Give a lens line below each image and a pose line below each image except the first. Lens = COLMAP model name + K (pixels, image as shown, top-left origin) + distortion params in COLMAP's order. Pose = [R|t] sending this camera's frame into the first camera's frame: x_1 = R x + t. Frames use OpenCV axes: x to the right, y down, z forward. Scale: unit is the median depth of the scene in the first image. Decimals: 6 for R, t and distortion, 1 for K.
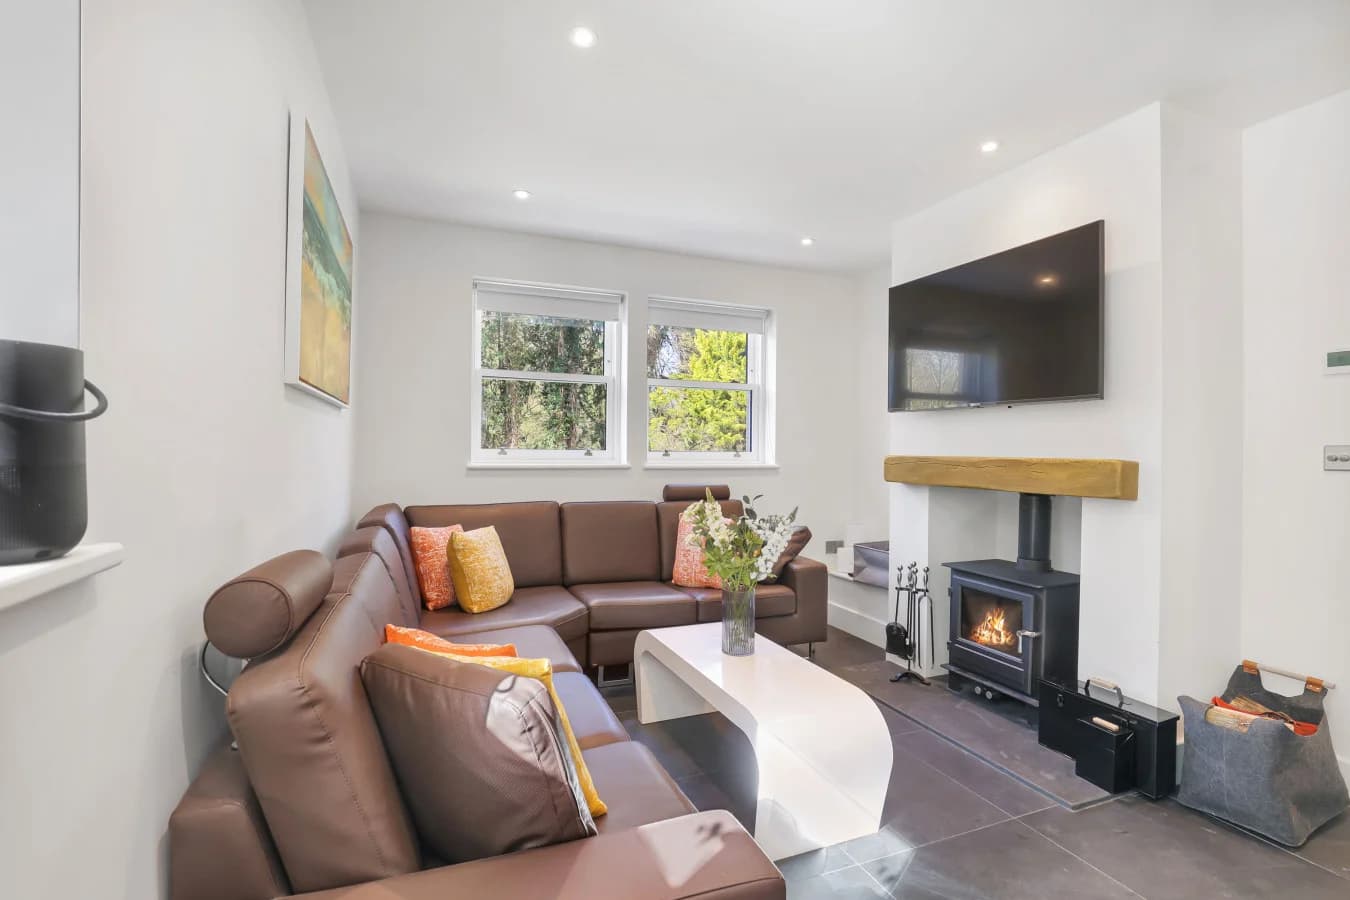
lens RADIAL K [[635.8, 0, 677.7], [0, 635.8, 442.5], [0, 0, 1]] dist [-0.020682, -0.000250]
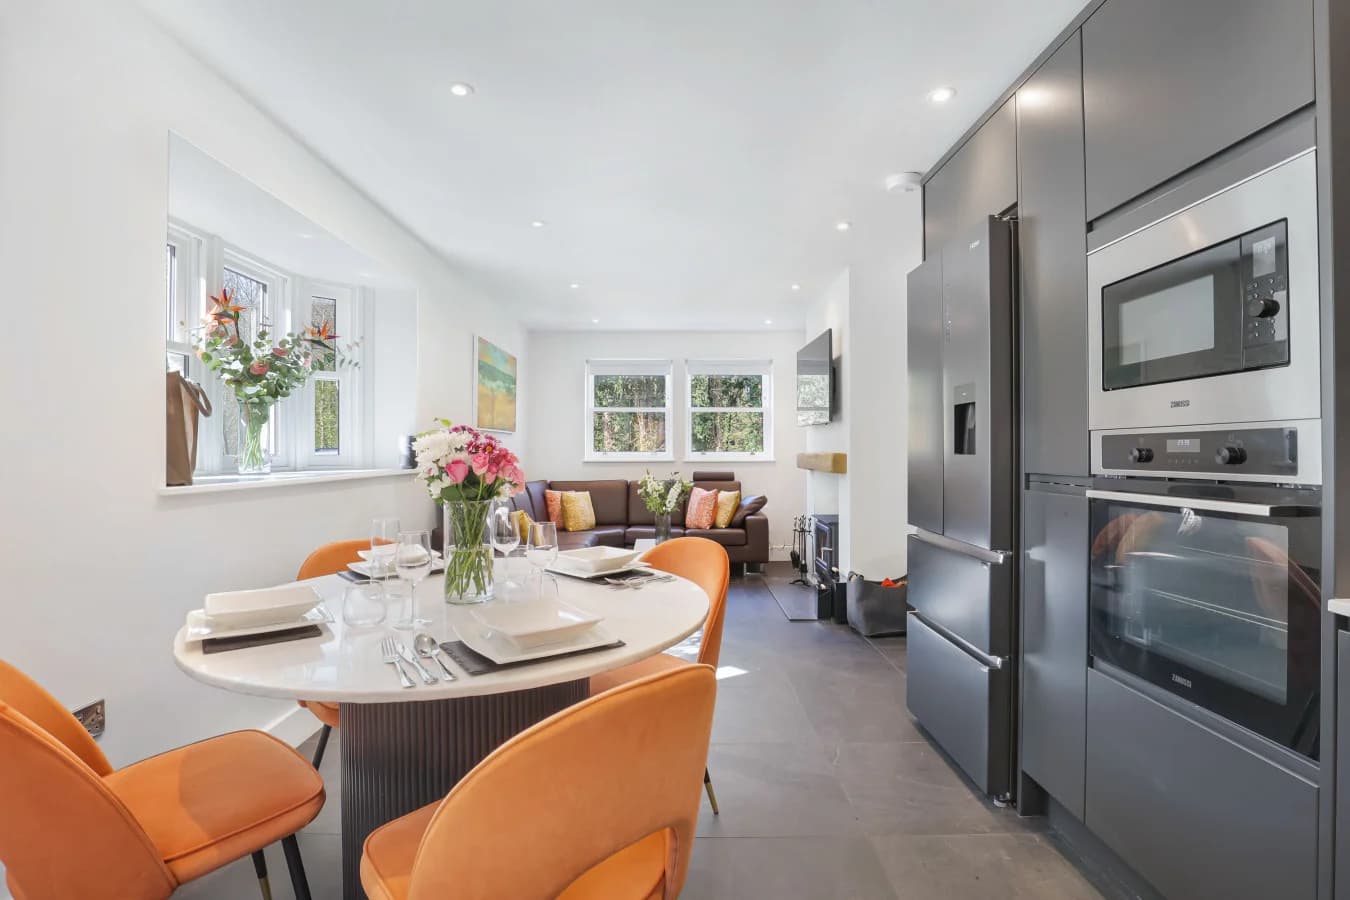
lens RADIAL K [[647.3, 0, 675.0], [0, 647.3, 450.0], [0, 0, 1]] dist [-0.016832, 0.001145]
pose [[0.927367, -0.014403, -0.373875, 0.722391], [0.017299, 0.999841, 0.004392, 0.002352], [0.373752, -0.010540, 0.927469, -0.752684]]
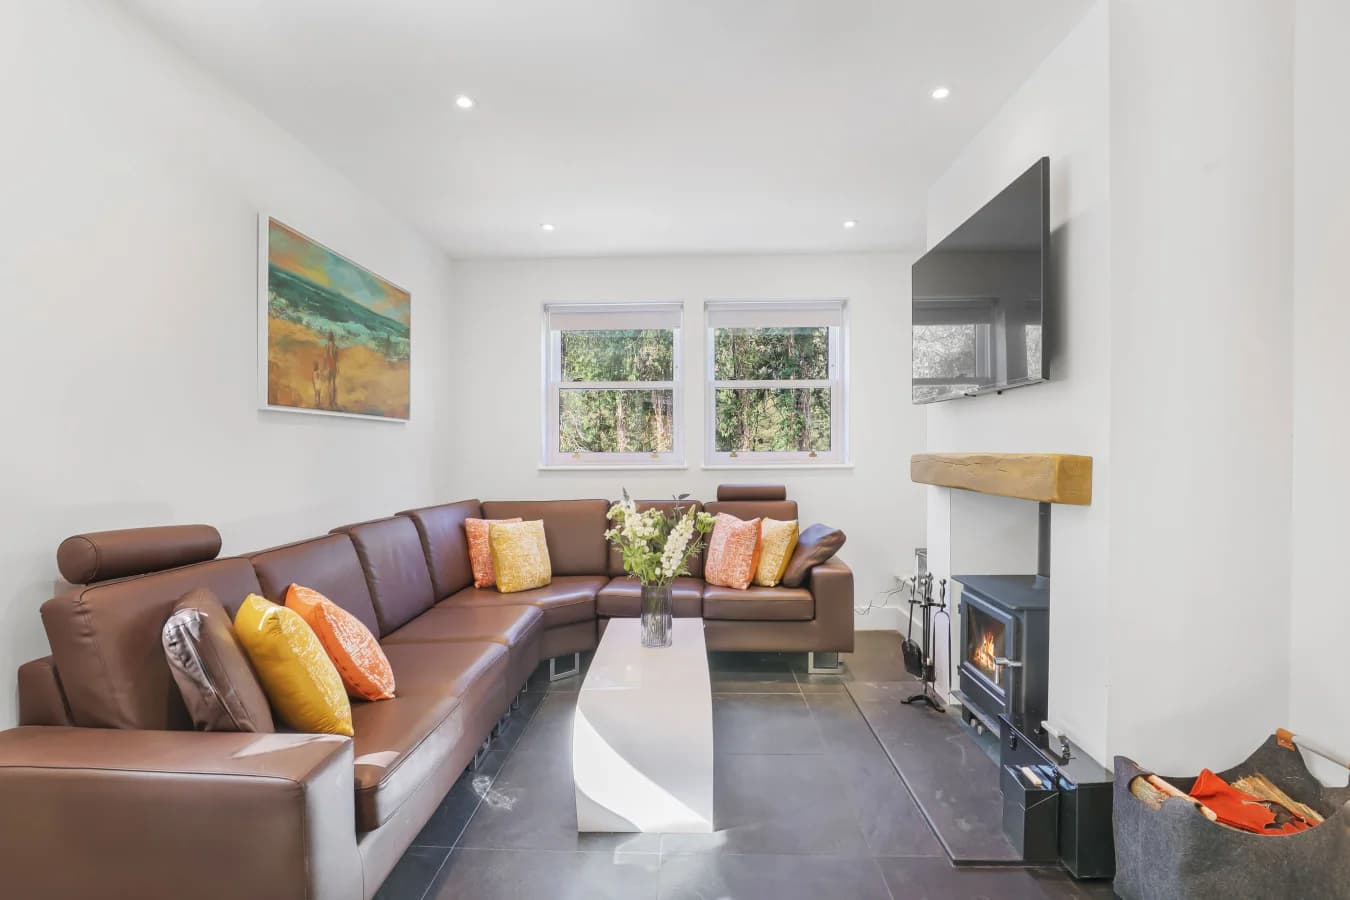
lens RADIAL K [[647.3, 0, 675.0], [0, 647.3, 450.0], [0, 0, 1]] dist [-0.016832, 0.001145]
pose [[0.912924, -0.018677, -0.407703, 0.429680], [0.022398, 0.999740, 0.004355, 0.005920], [0.407515, -0.013108, 0.913104, 0.034417]]
